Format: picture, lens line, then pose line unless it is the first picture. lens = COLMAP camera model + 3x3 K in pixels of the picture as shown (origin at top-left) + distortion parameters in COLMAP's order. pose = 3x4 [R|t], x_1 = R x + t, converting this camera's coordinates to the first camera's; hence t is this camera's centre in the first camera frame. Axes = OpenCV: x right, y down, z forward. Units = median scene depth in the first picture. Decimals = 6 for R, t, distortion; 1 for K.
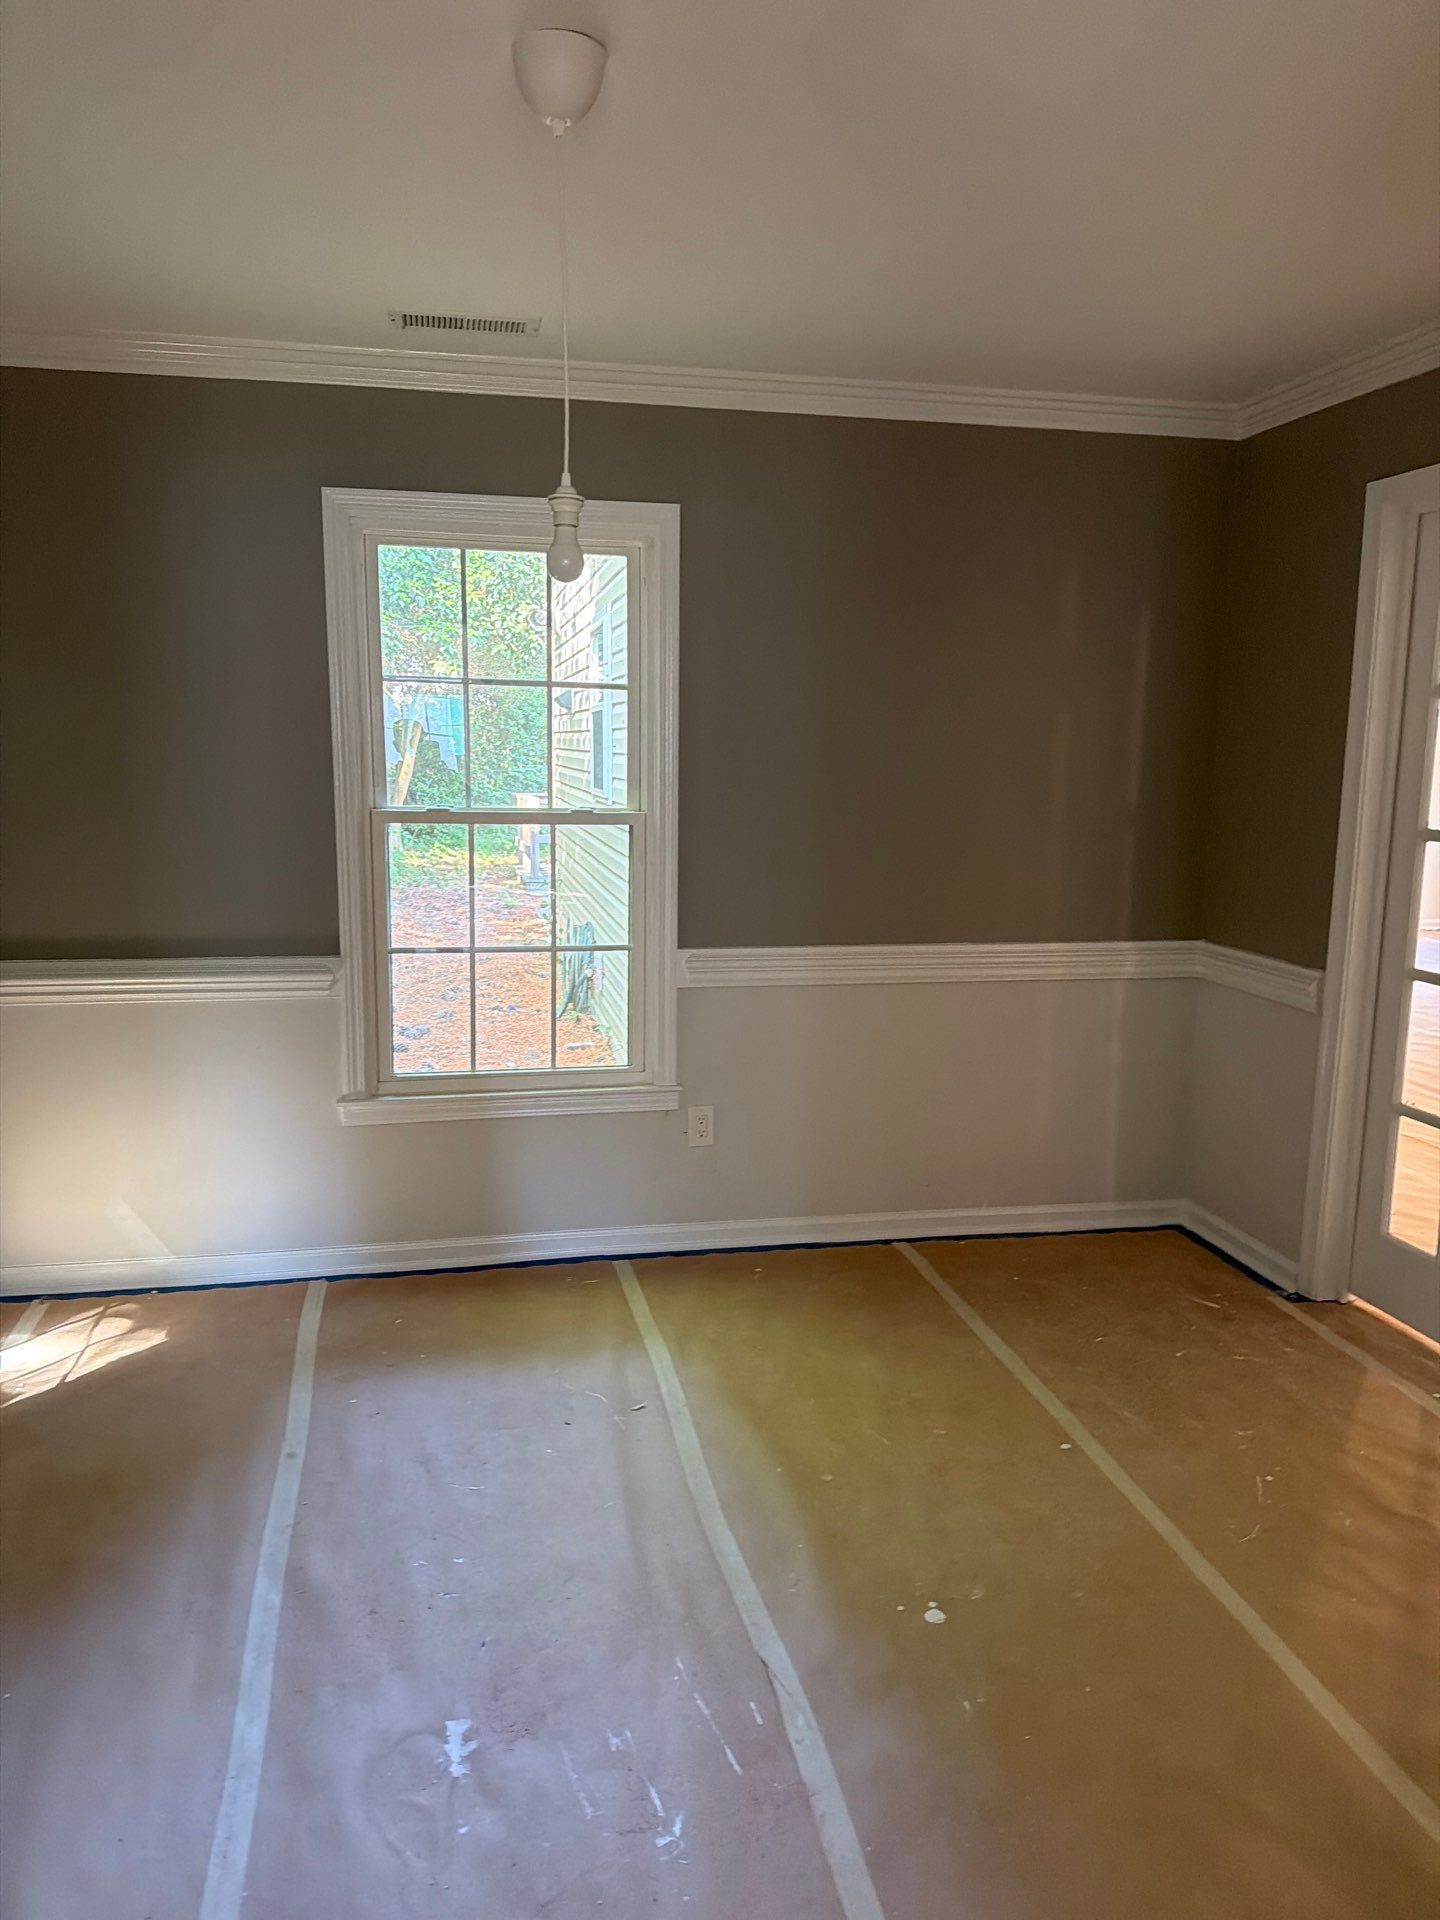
lens RADIAL K [[1314.3, 0, 720.0], [0, 1314.3, 960.0], [0, 0, 1]] dist [0.145697, -0.318460]
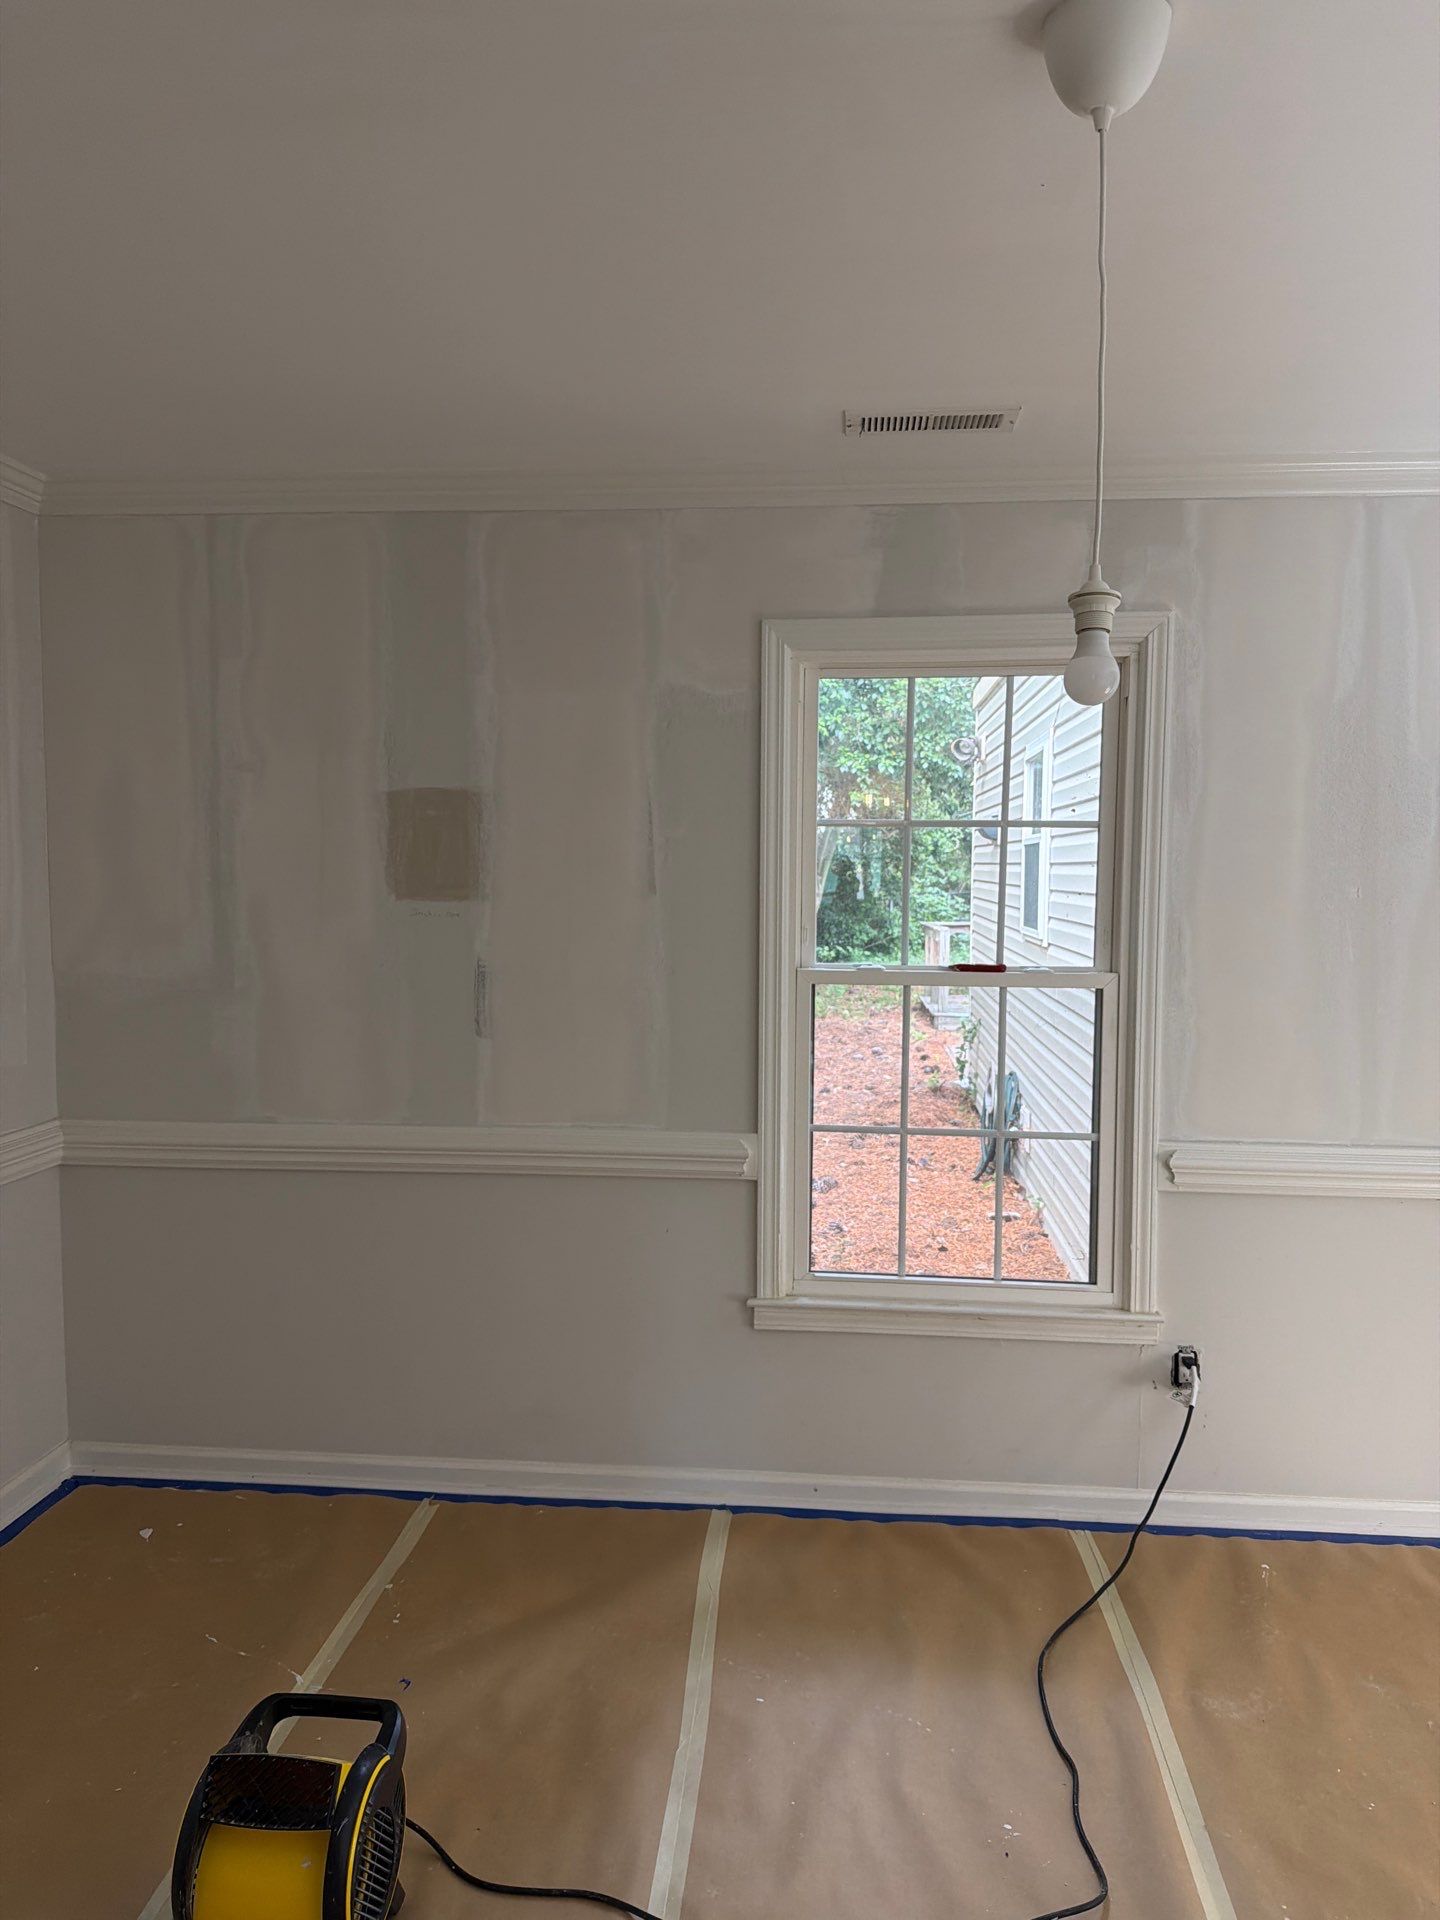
lens RADIAL K [[1343.9, 0, 720.0], [0, 1343.9, 960.0], [0, 0, 1]] dist [0.013102, -0.026991]
pose [[0.955460, 0.014048, -0.294787, -0.046615], [-0.041778, 0.995245, -0.087984, -0.035755], [0.292149, 0.096380, 0.951504, 0.126272]]
